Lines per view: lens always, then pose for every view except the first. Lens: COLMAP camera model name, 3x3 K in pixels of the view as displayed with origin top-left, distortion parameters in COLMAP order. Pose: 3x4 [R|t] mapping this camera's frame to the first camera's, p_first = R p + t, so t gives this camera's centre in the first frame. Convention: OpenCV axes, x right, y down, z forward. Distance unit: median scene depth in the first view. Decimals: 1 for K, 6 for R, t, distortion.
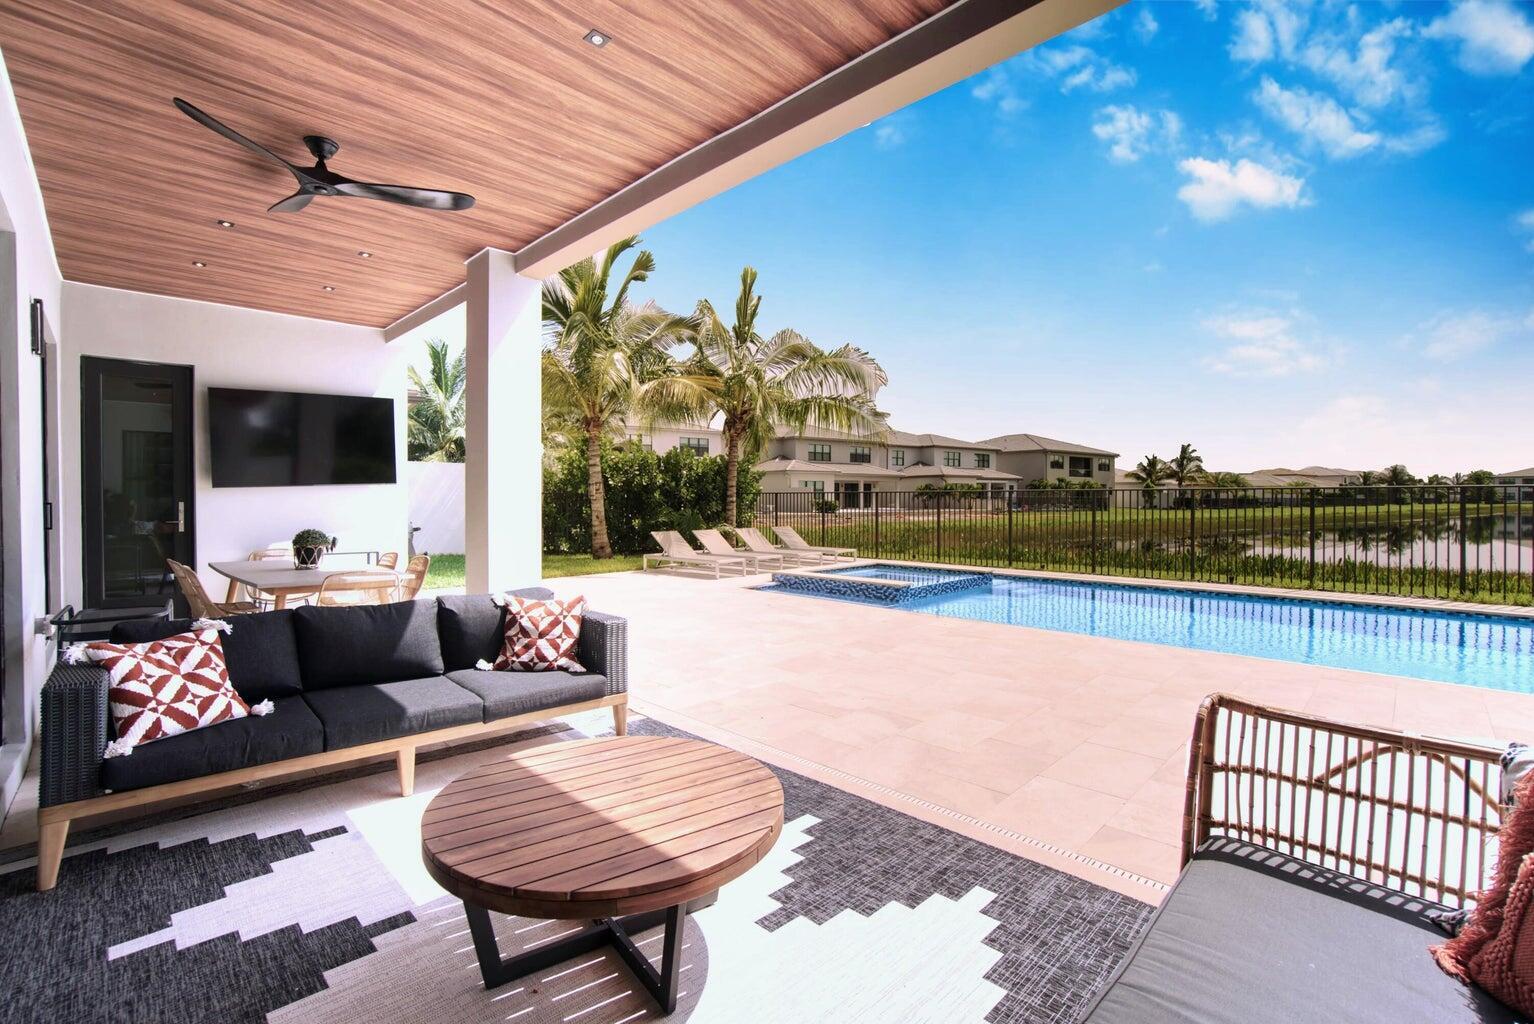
lens RADIAL K [[686.0, 0, 756.0], [0, 686.0, 507.0], [0, 0, 1]] dist [-0.029899, 0.008933]
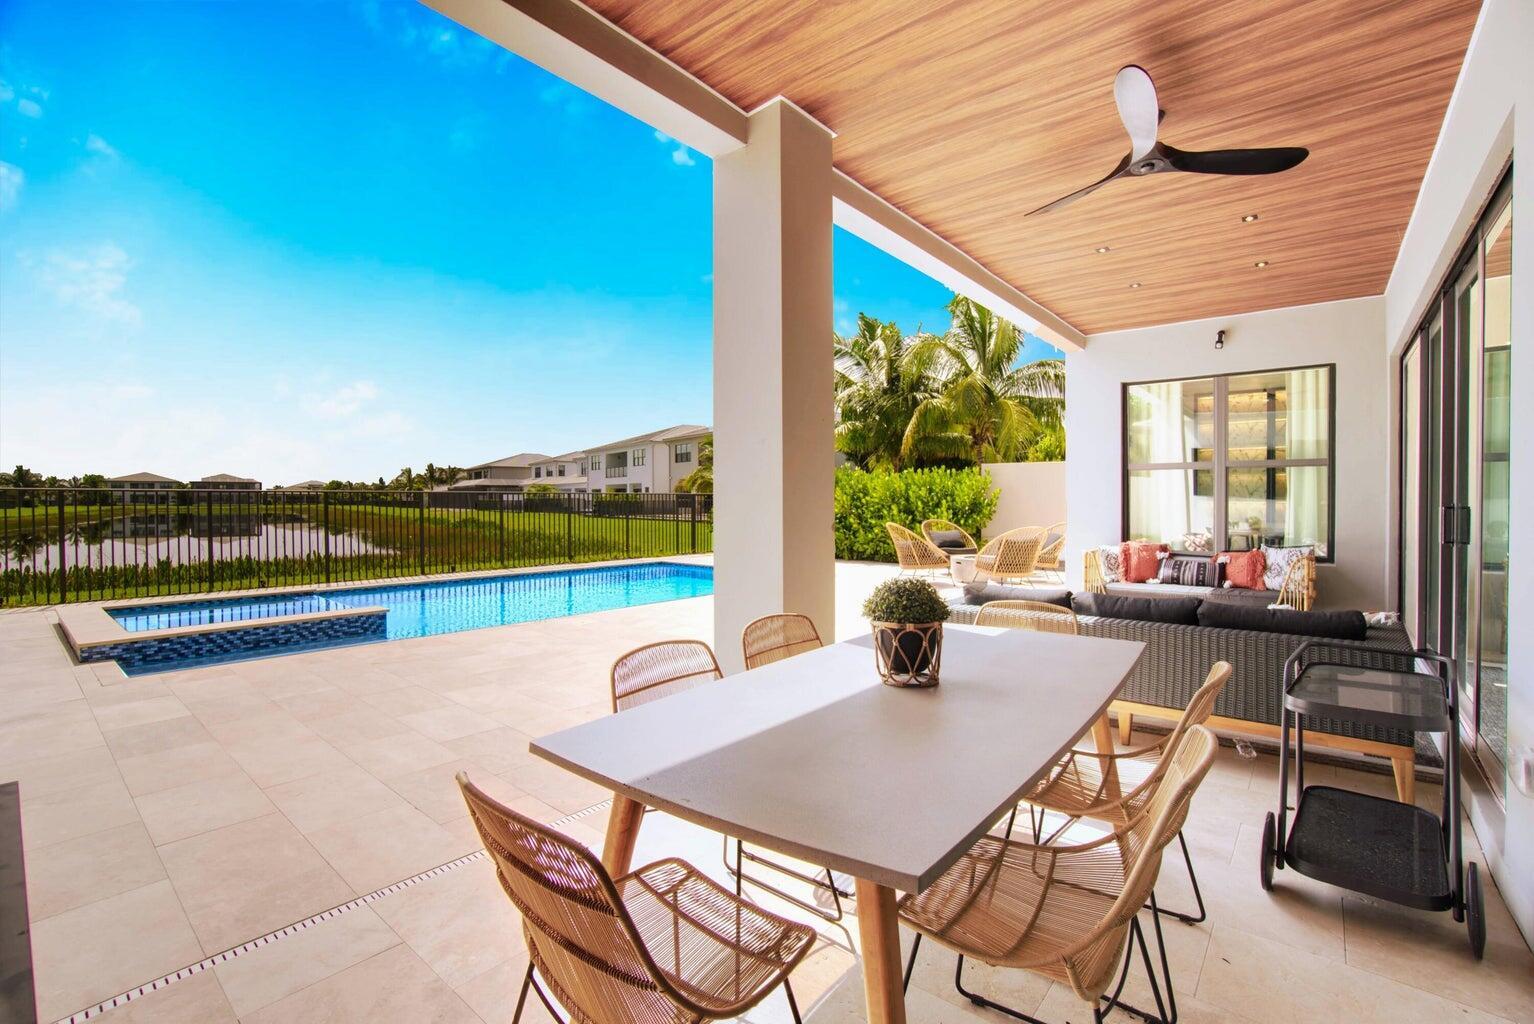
lens RADIAL K [[686.0, 0, 756.0], [0, 686.0, 507.0], [0, 0, 1]] dist [-0.029899, 0.008933]
pose [[-0.097790, -0.006753, 0.995184, -0.282377], [0.010604, 0.999913, 0.007828, -0.002676], [-0.995151, 0.011319, -0.097710, 0.302432]]
